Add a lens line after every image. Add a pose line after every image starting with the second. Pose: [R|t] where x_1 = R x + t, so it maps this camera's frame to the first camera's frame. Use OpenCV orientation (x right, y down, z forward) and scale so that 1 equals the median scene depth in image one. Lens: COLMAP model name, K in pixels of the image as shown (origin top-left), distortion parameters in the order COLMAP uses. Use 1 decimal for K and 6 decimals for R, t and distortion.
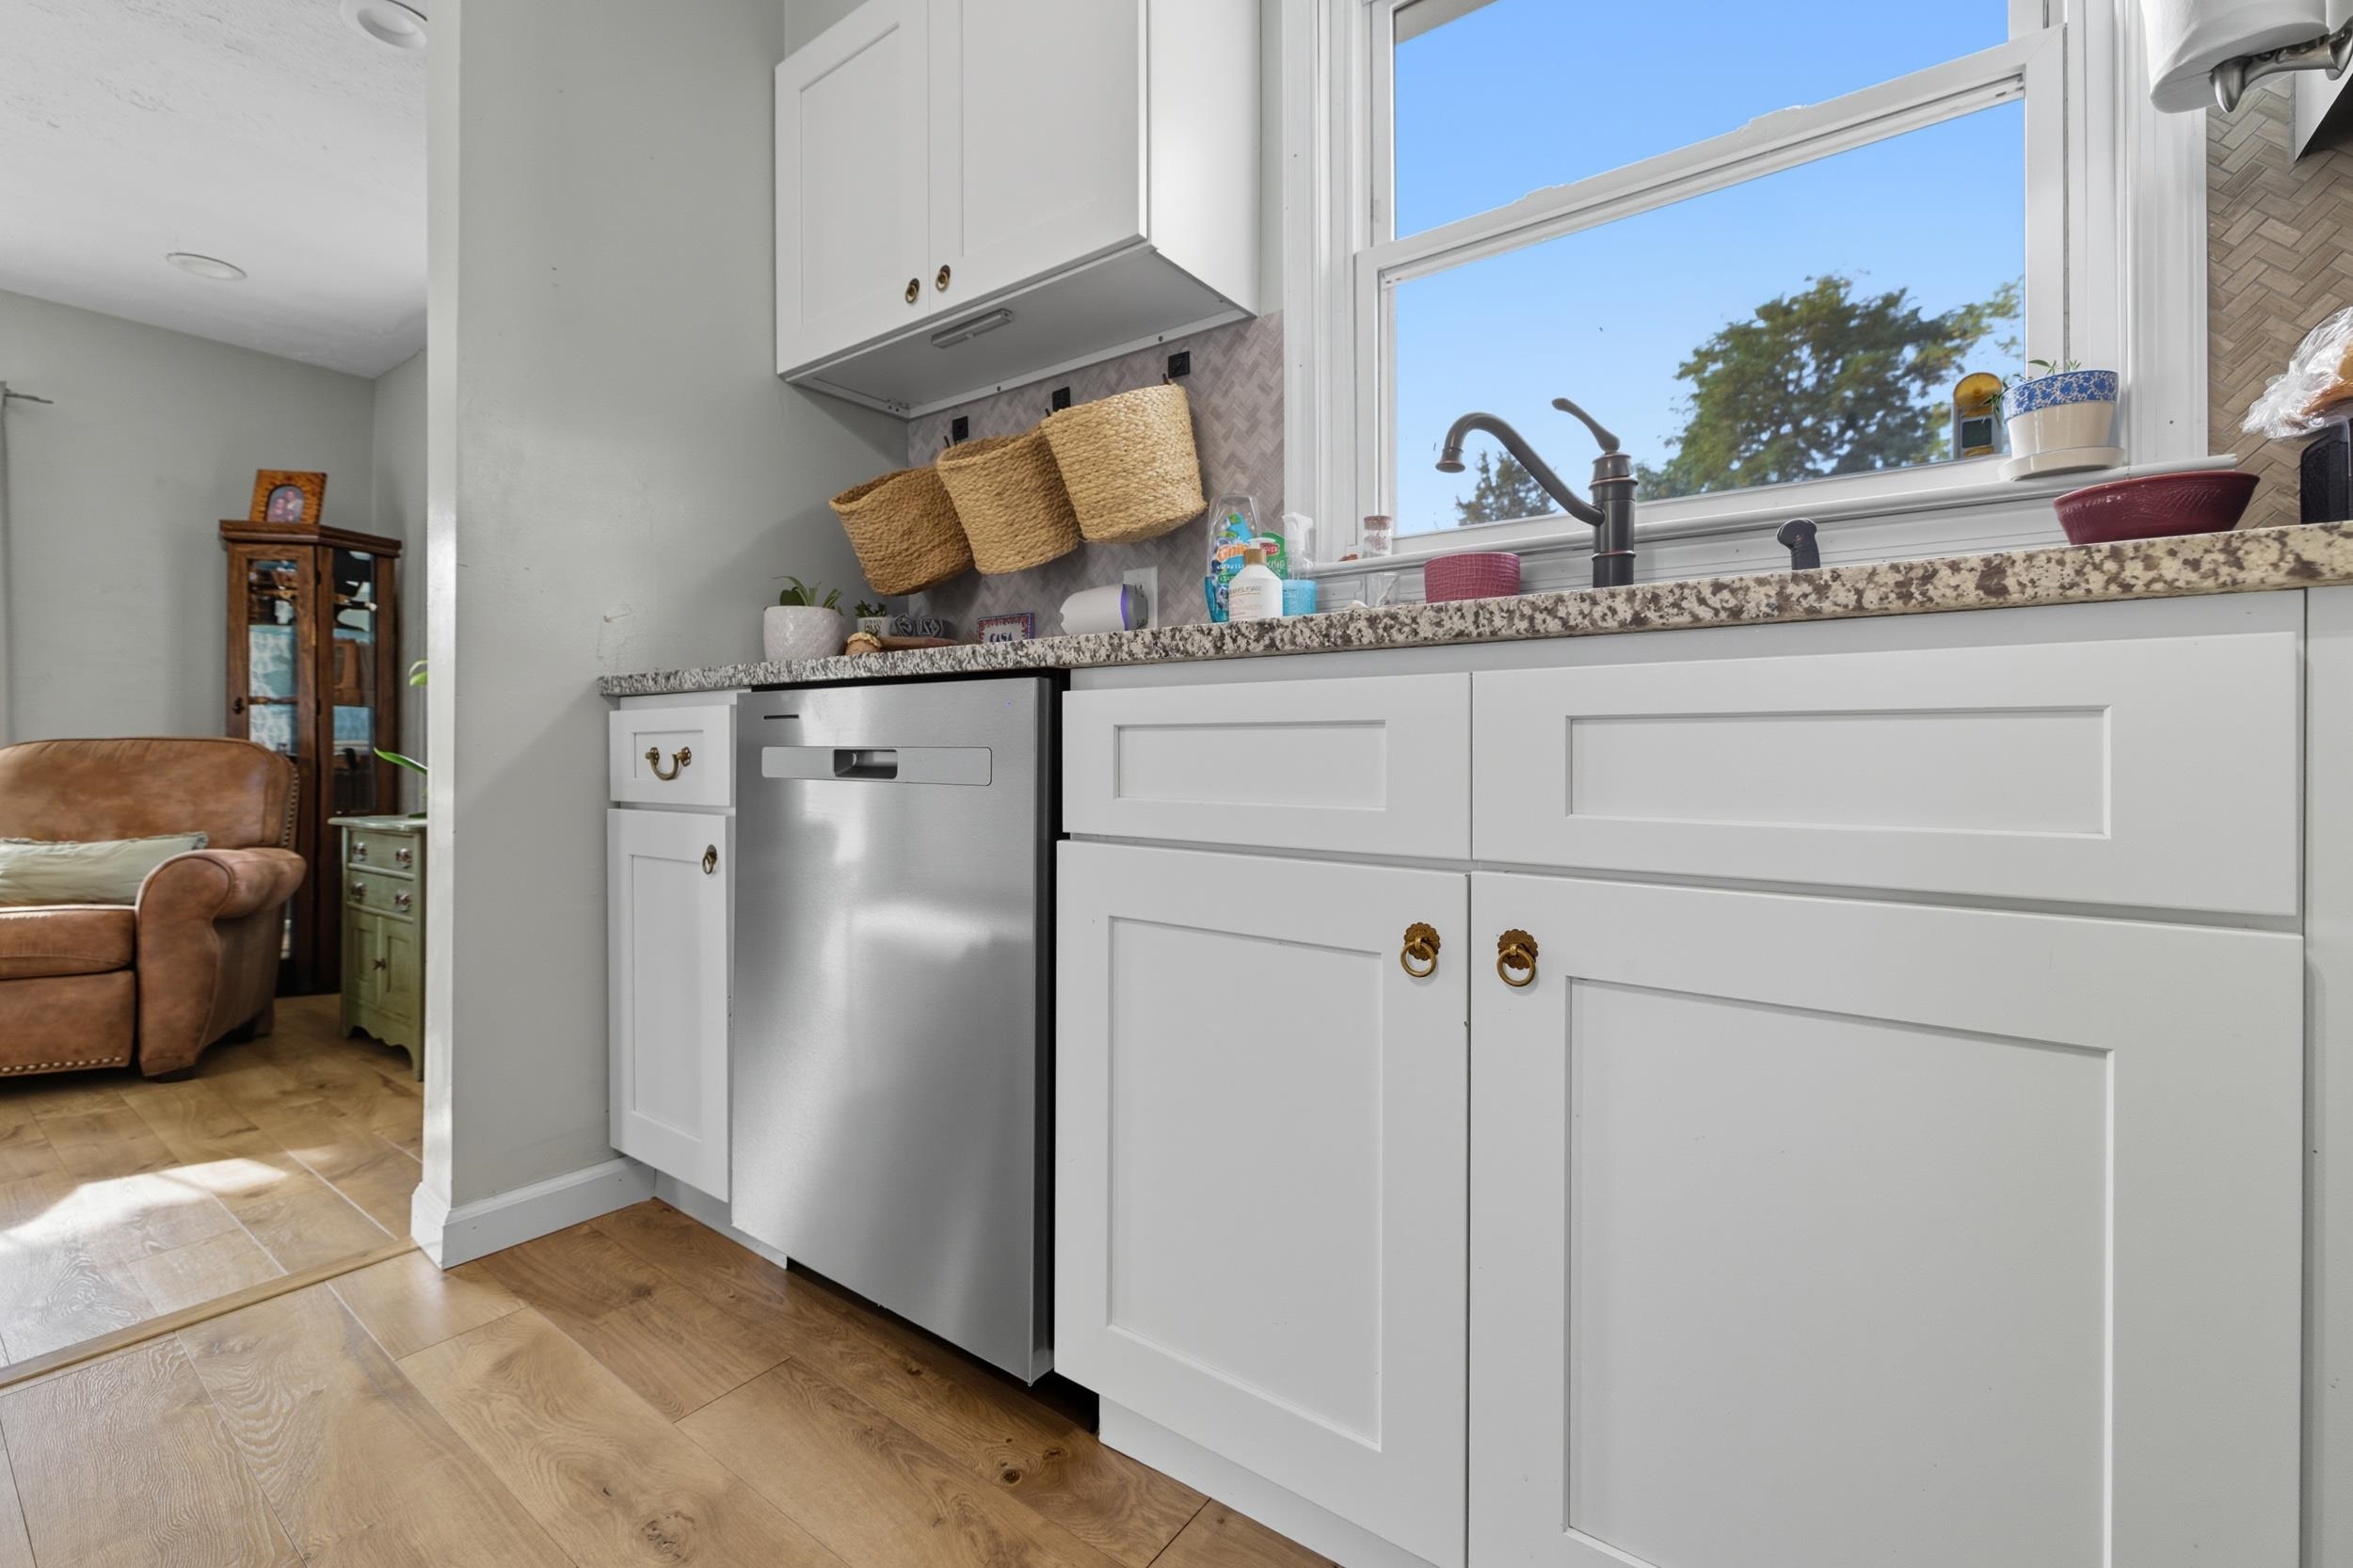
lens RADIAL K [[998.8, 0, 1163.1], [0, 998.8, 748.5], [0, 0, 1]] dist [0.003681, -0.001058]
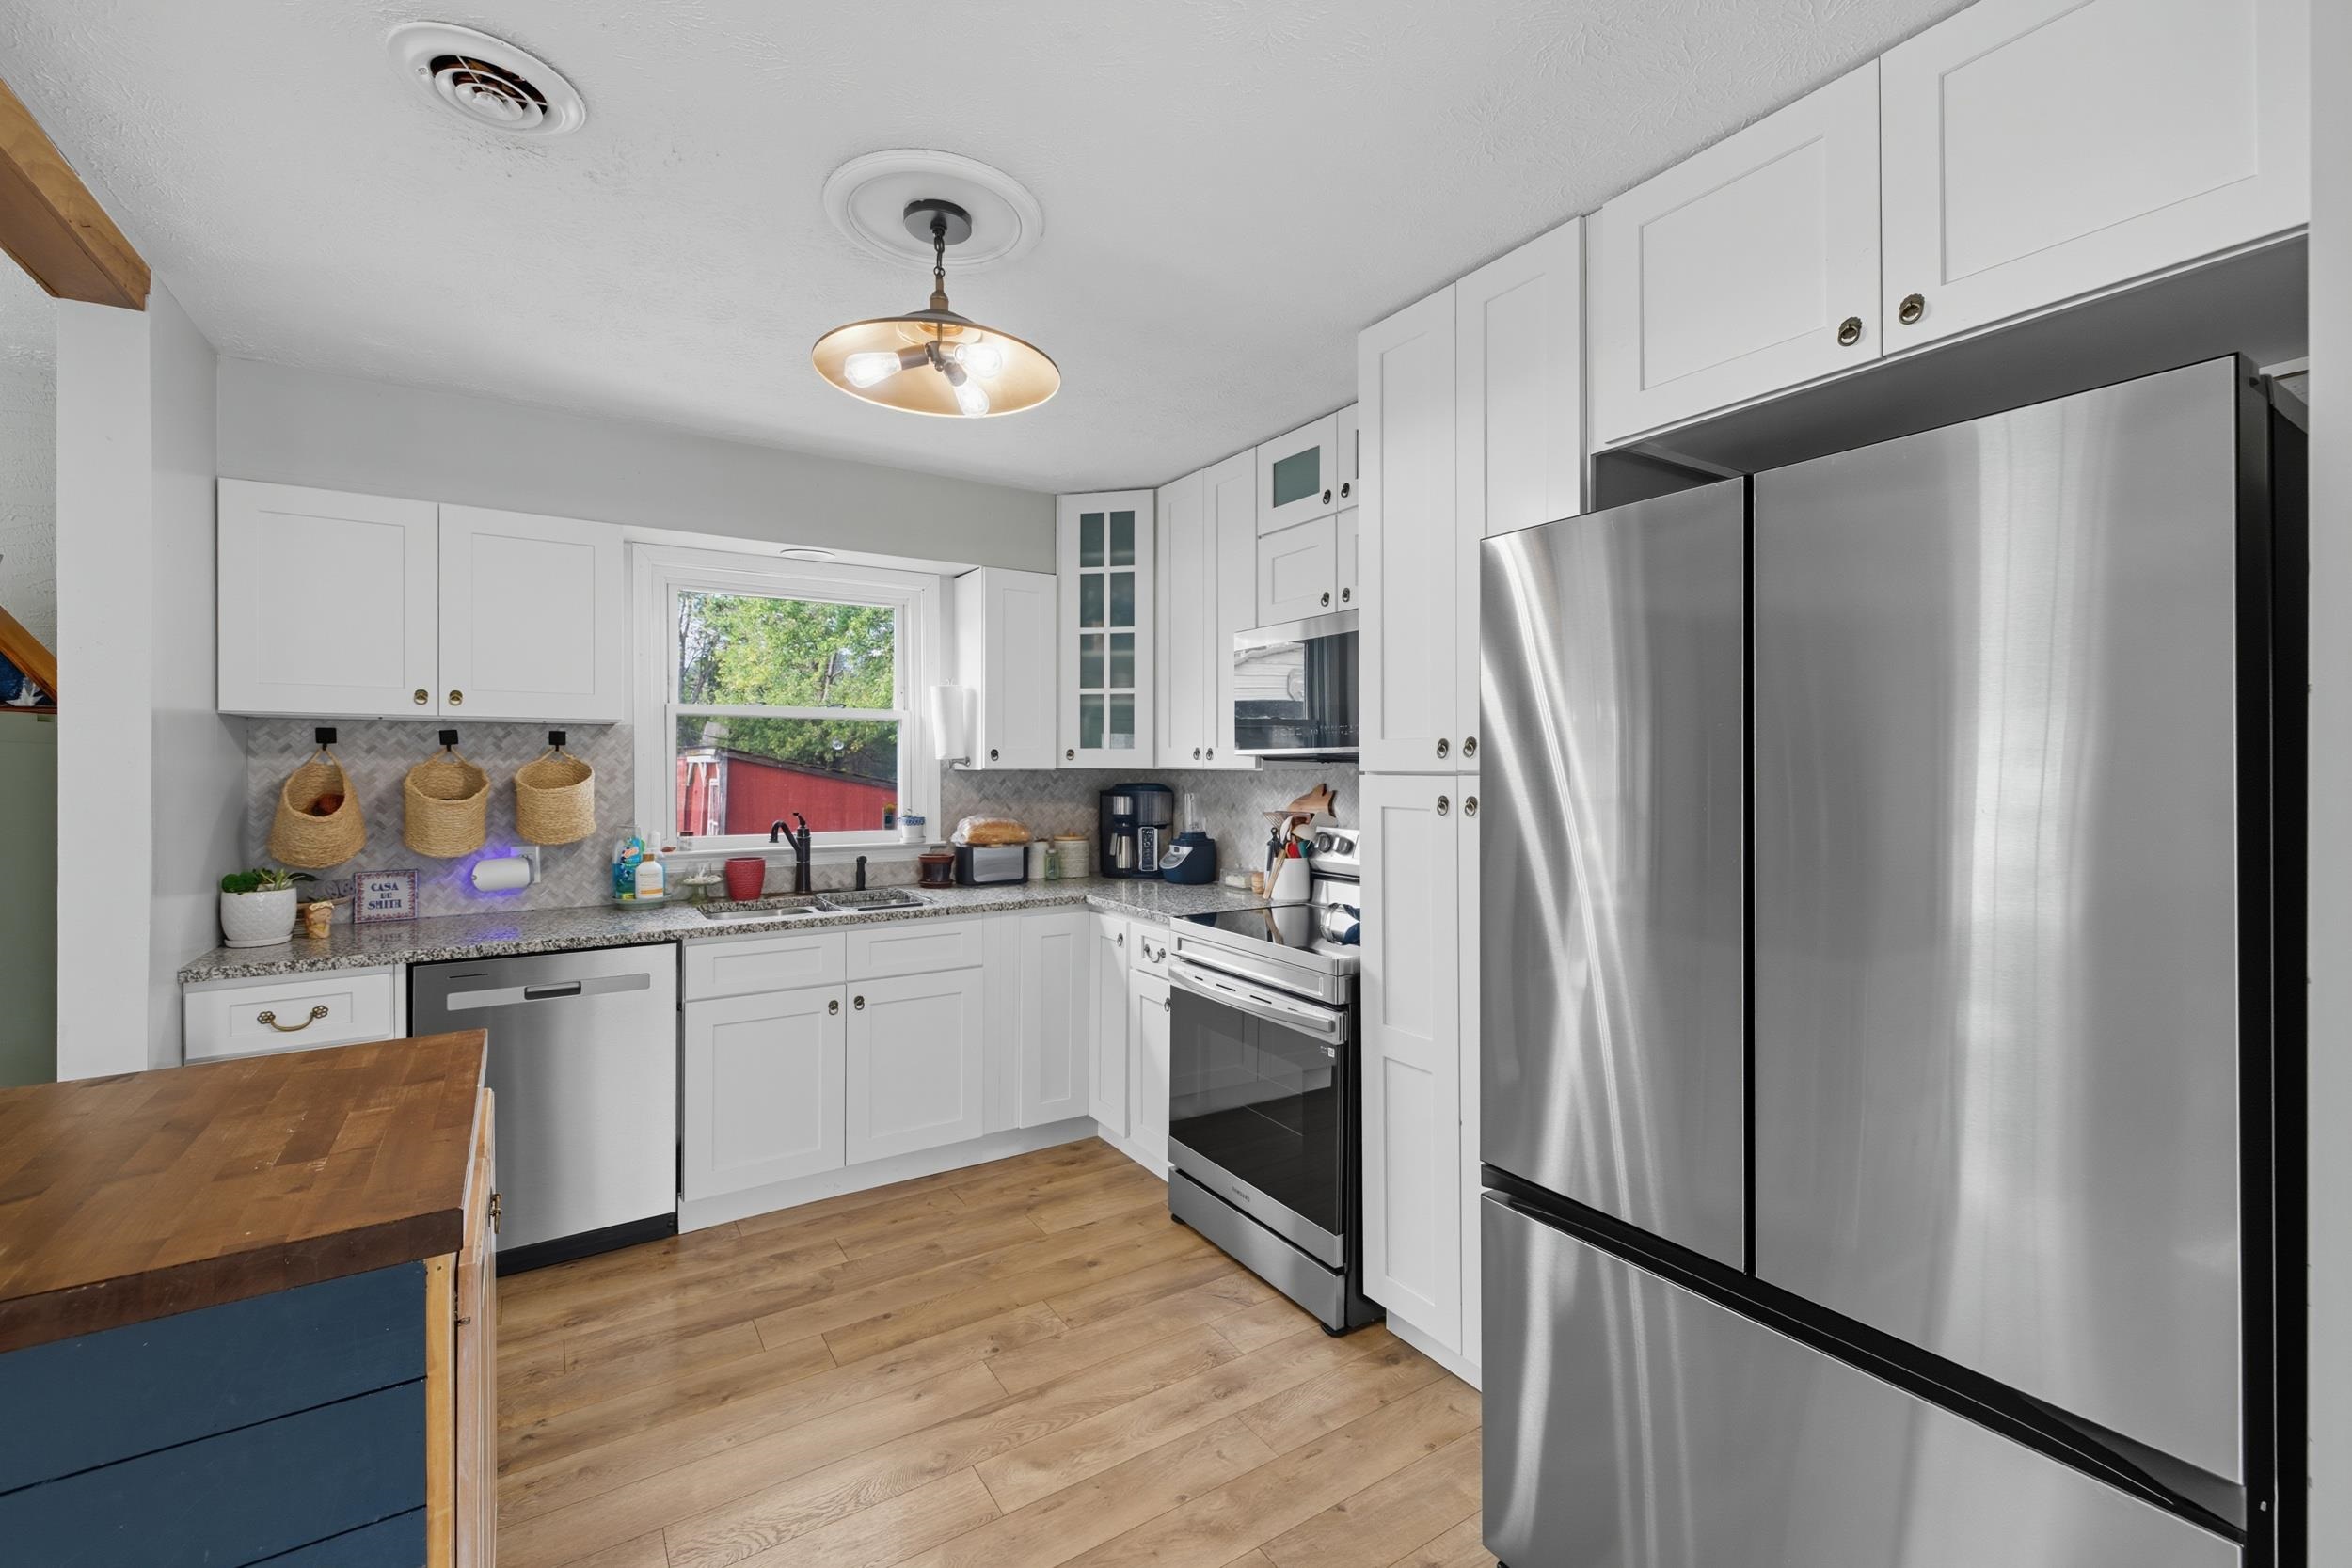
lens RADIAL K [[998.3, 0, 1177.4], [0, 998.3, 766.7], [0, 0, 1]] dist [0.003681, -0.001058]
pose [[0.345354, -0.006532, 0.938450, -1.392285], [0.001667, 0.999978, 0.006347, -0.358474], [-0.938471, -0.000628, 0.345358, -0.747366]]
